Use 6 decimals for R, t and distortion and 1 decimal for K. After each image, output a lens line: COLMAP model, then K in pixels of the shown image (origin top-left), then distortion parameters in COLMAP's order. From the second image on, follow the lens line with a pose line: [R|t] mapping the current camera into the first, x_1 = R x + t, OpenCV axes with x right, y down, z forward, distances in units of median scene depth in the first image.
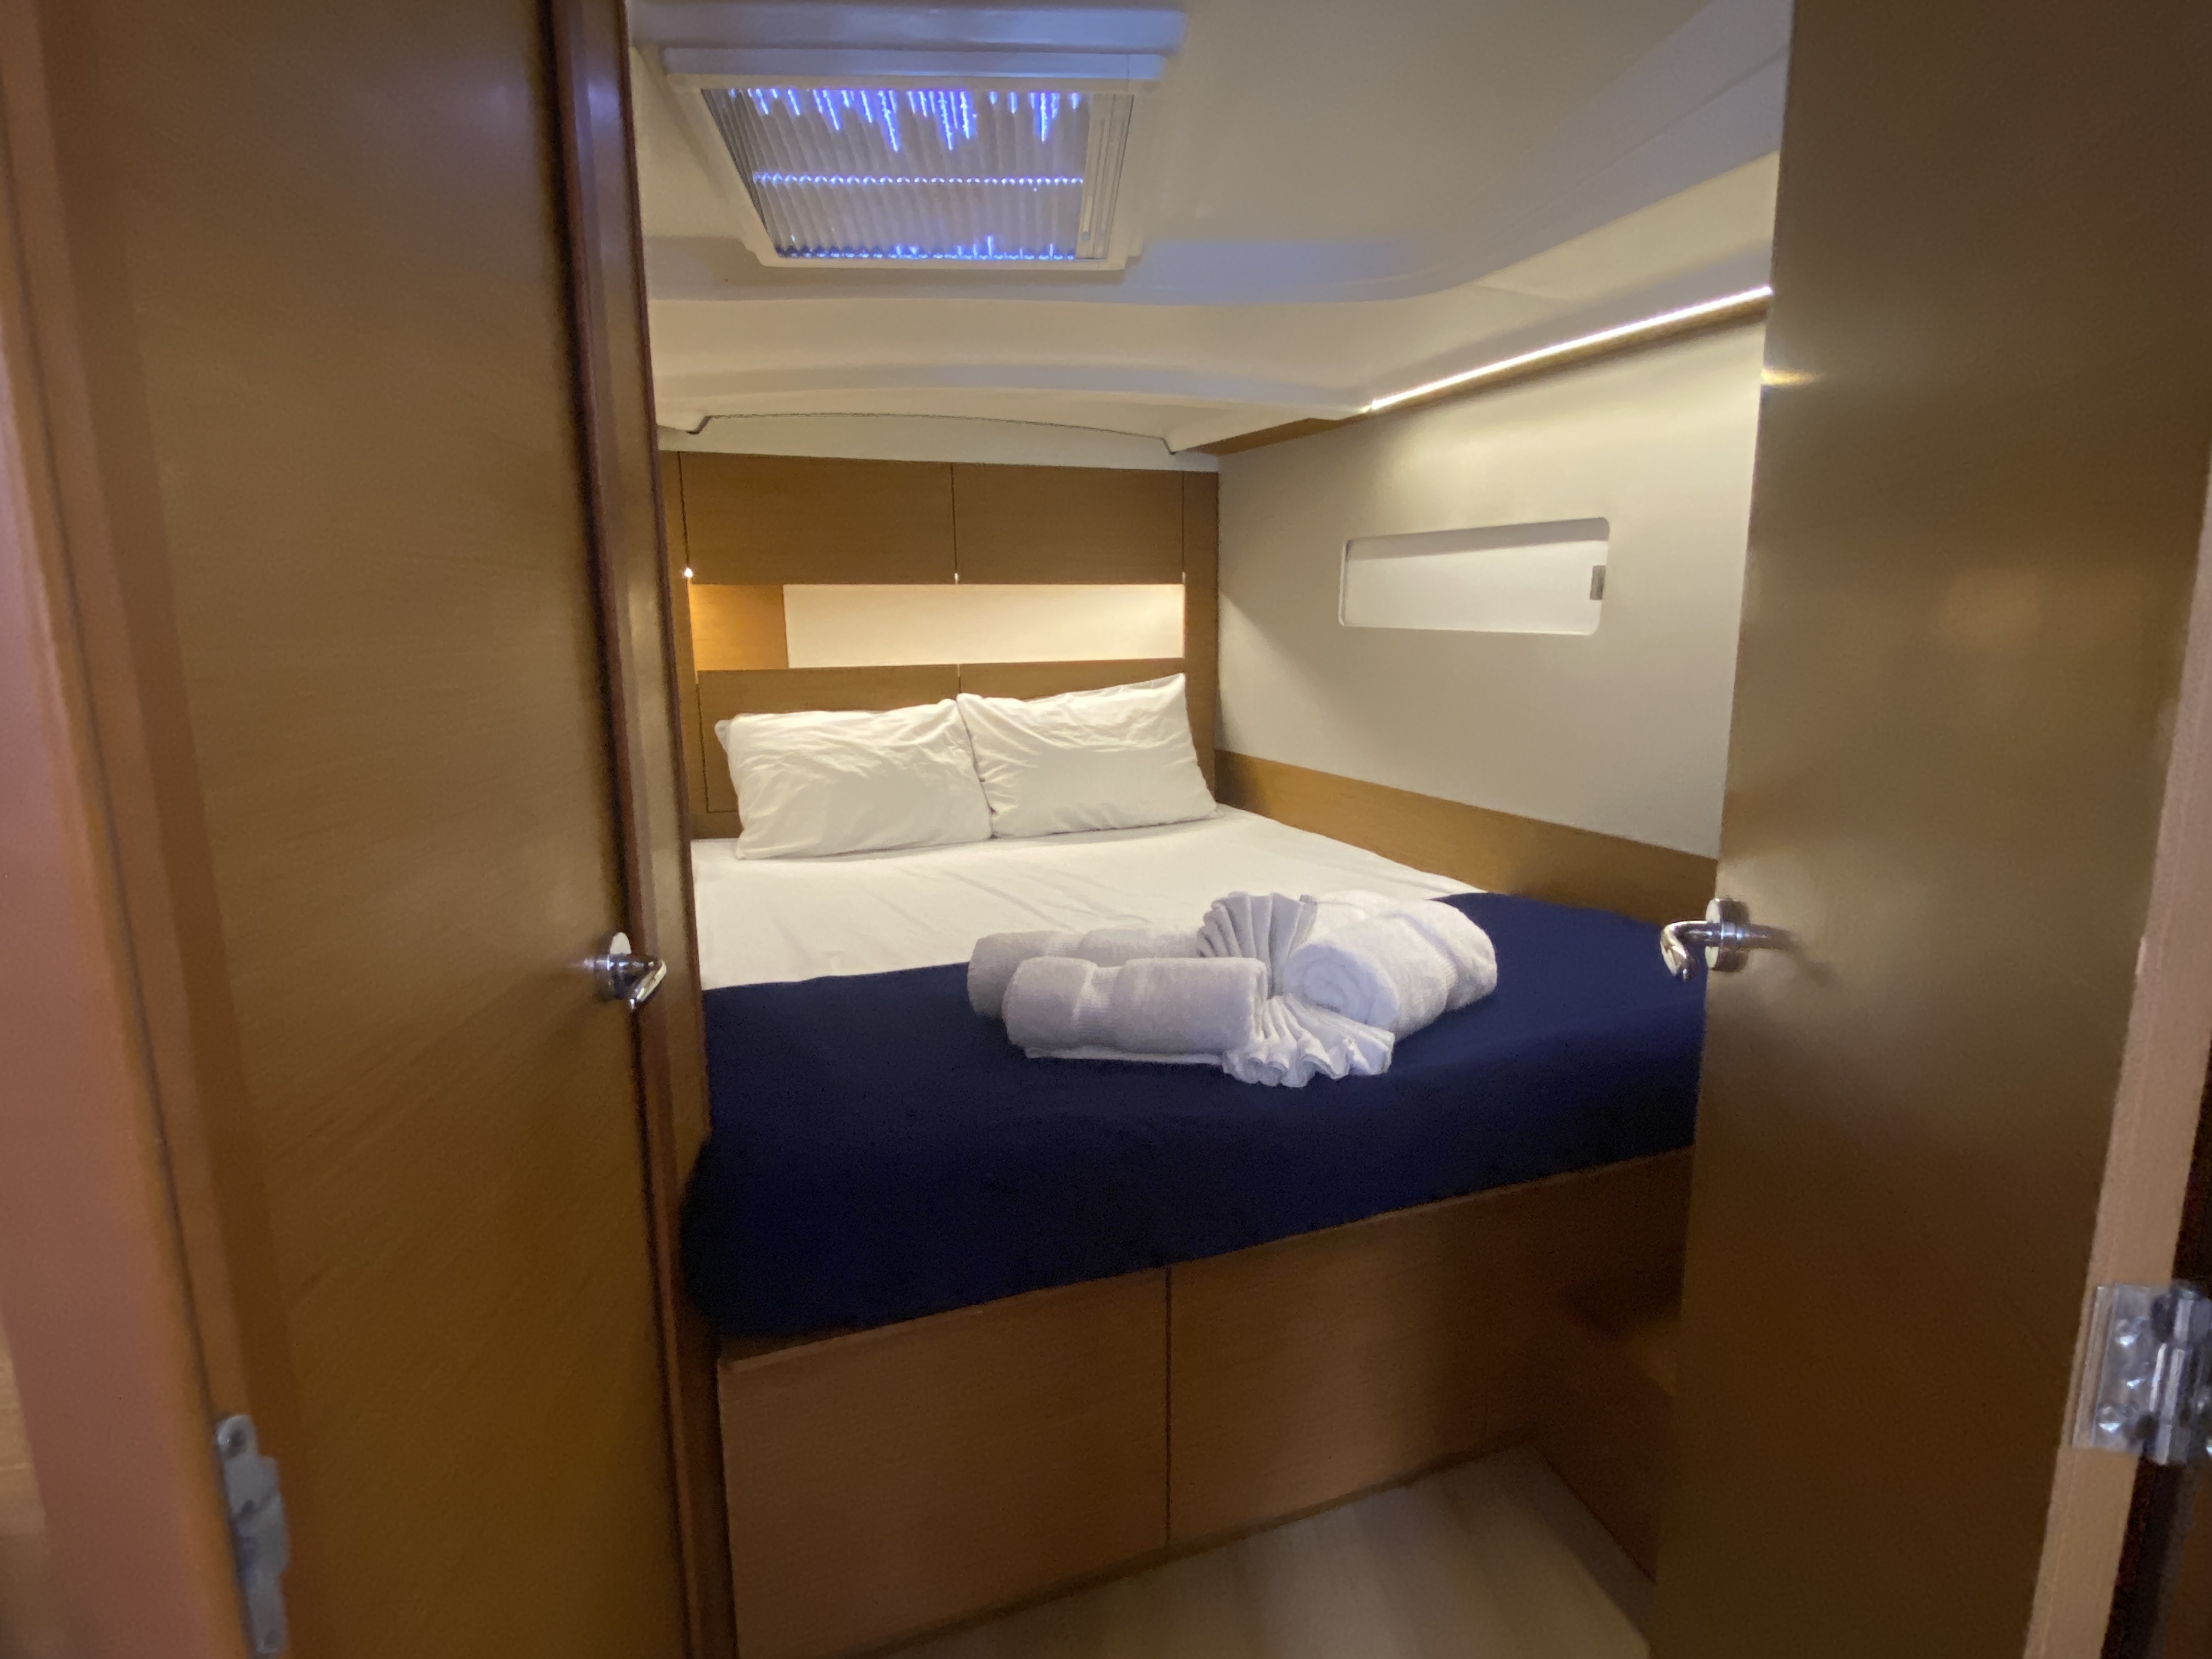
lens RADIAL K [[1180.9, 0, 1111.2], [0, 1180.9, 839.9], [0, 0, 1]] dist [0.002724, -0.000001]
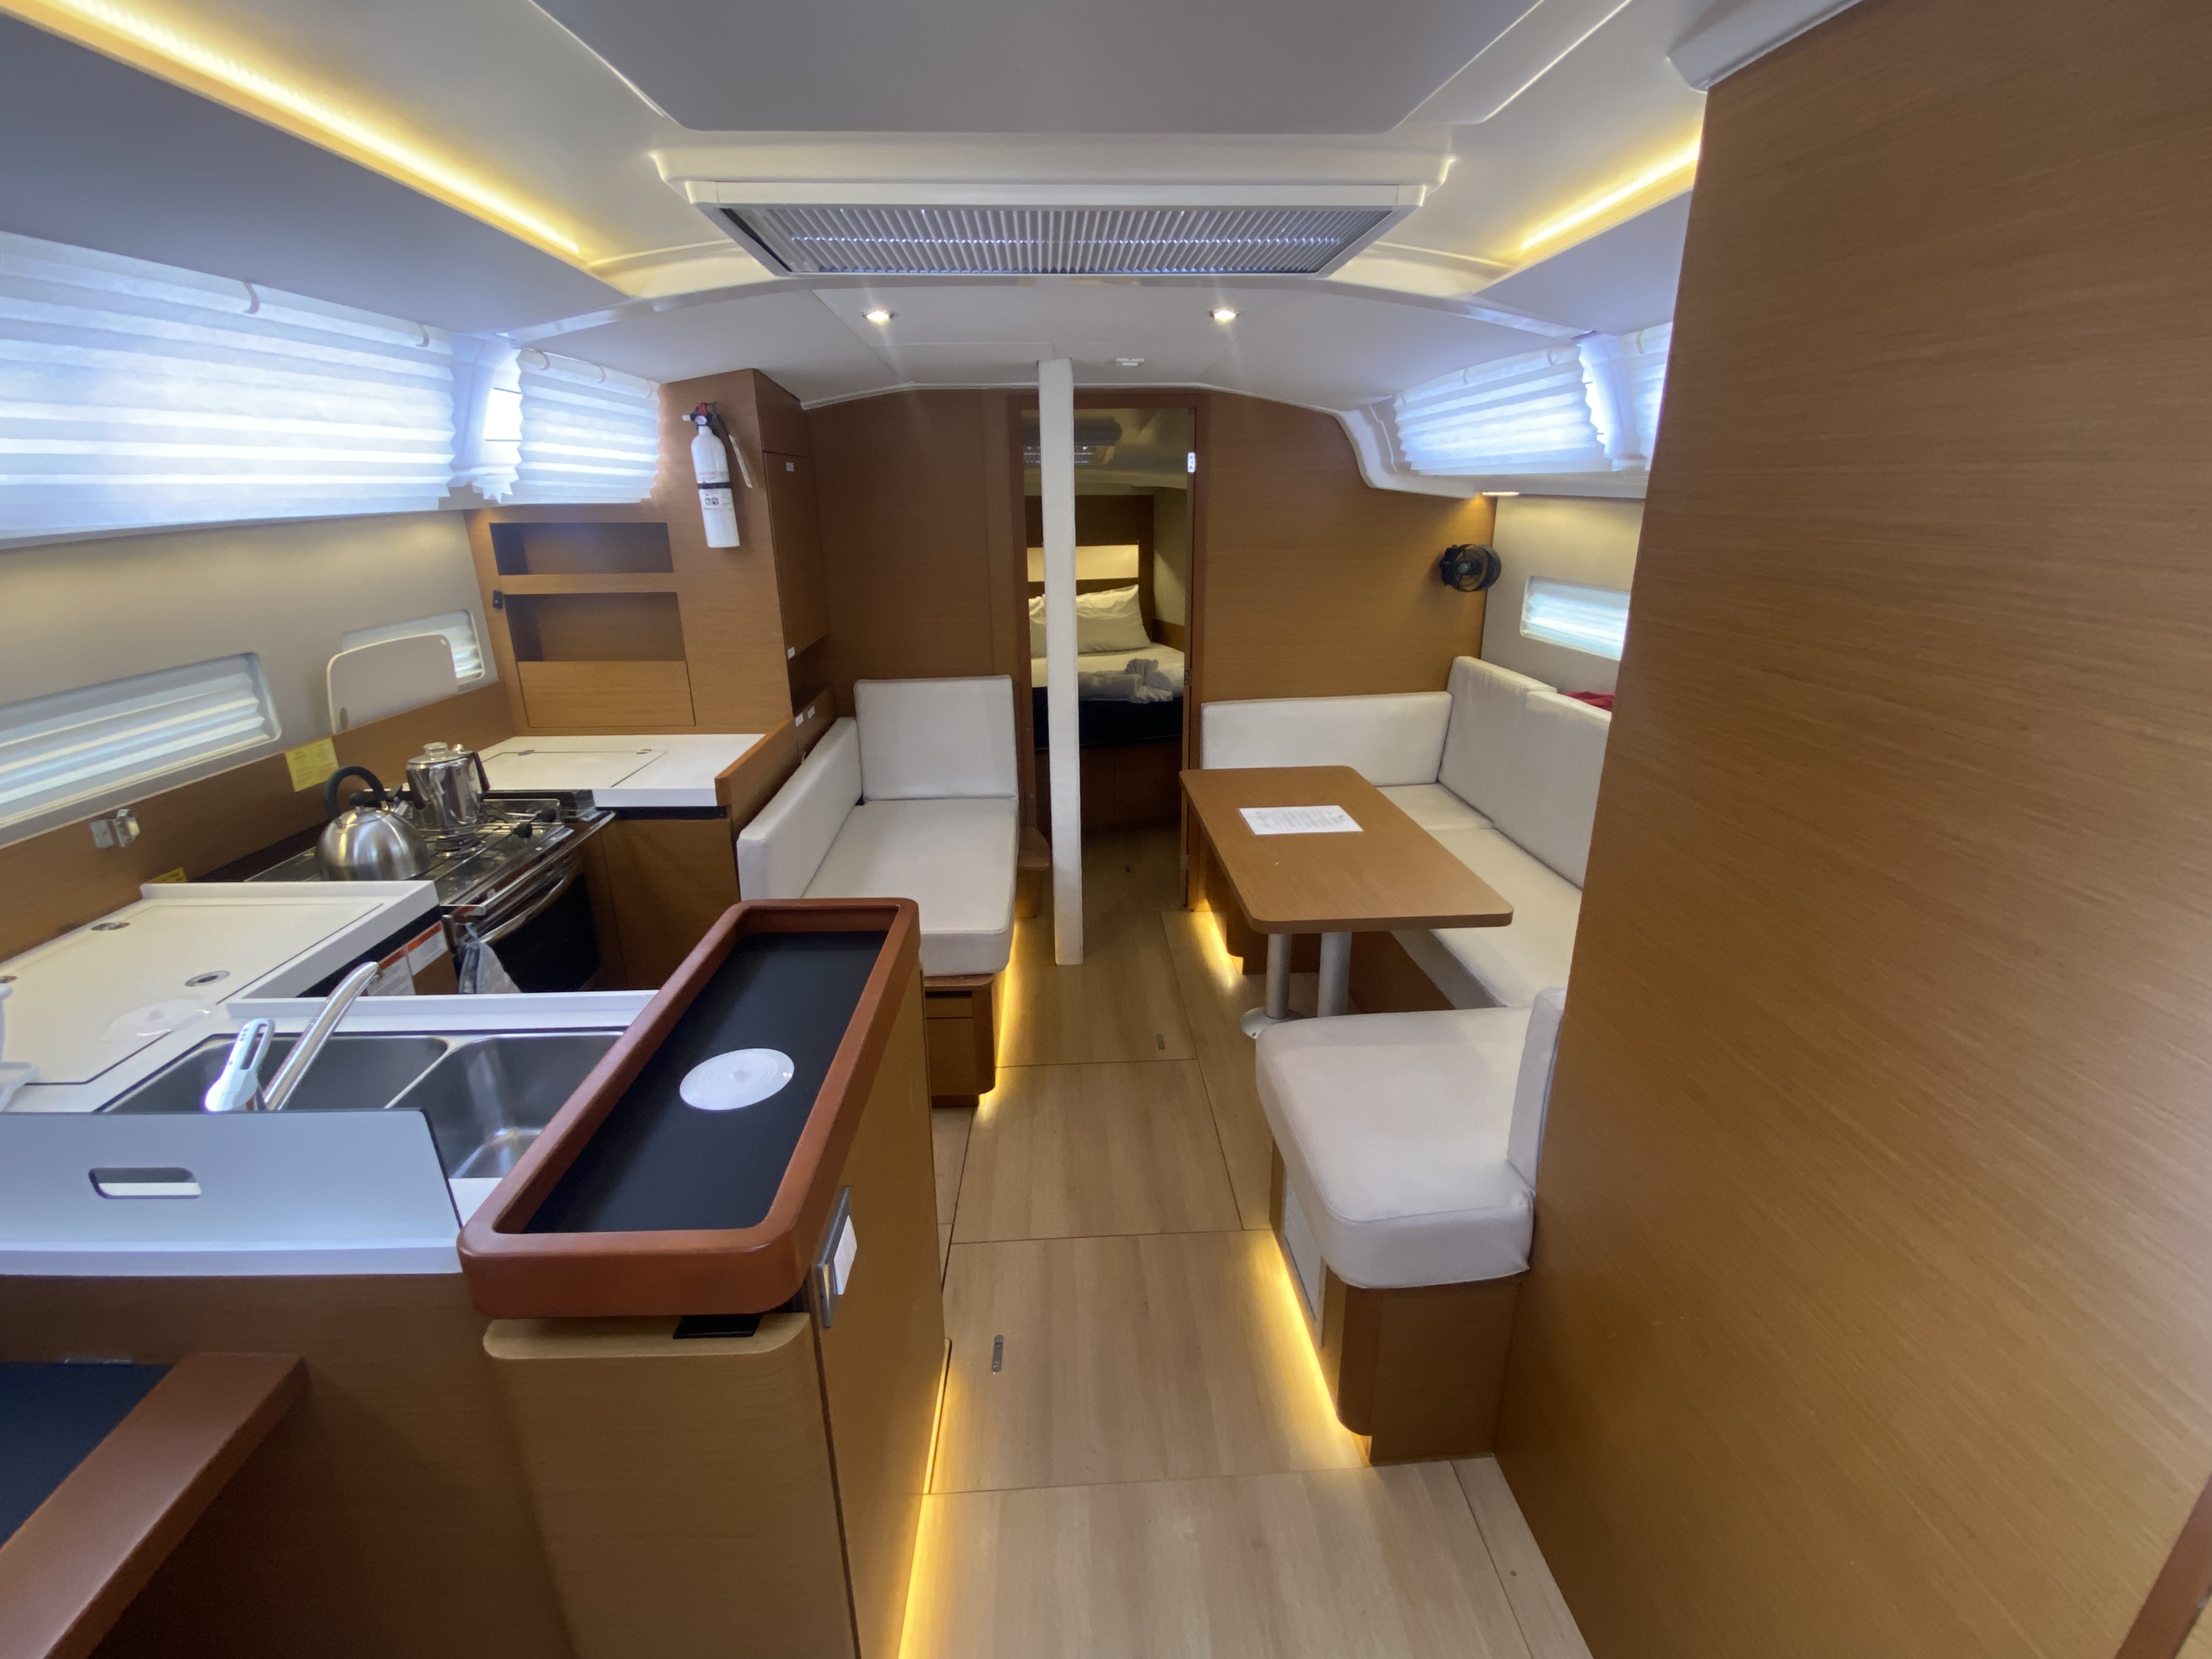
lens RADIAL K [[990.2, 0, 1101.3], [0, 990.2, 828.7], [0, 0, 1]] dist [0.013230, -0.018030]
pose [[0.999806, 0.004608, -0.019155, 0.030919], [-0.002018, 0.991102, 0.133091, 0.080025], [0.019598, -0.133026, 0.990919, -1.057958]]
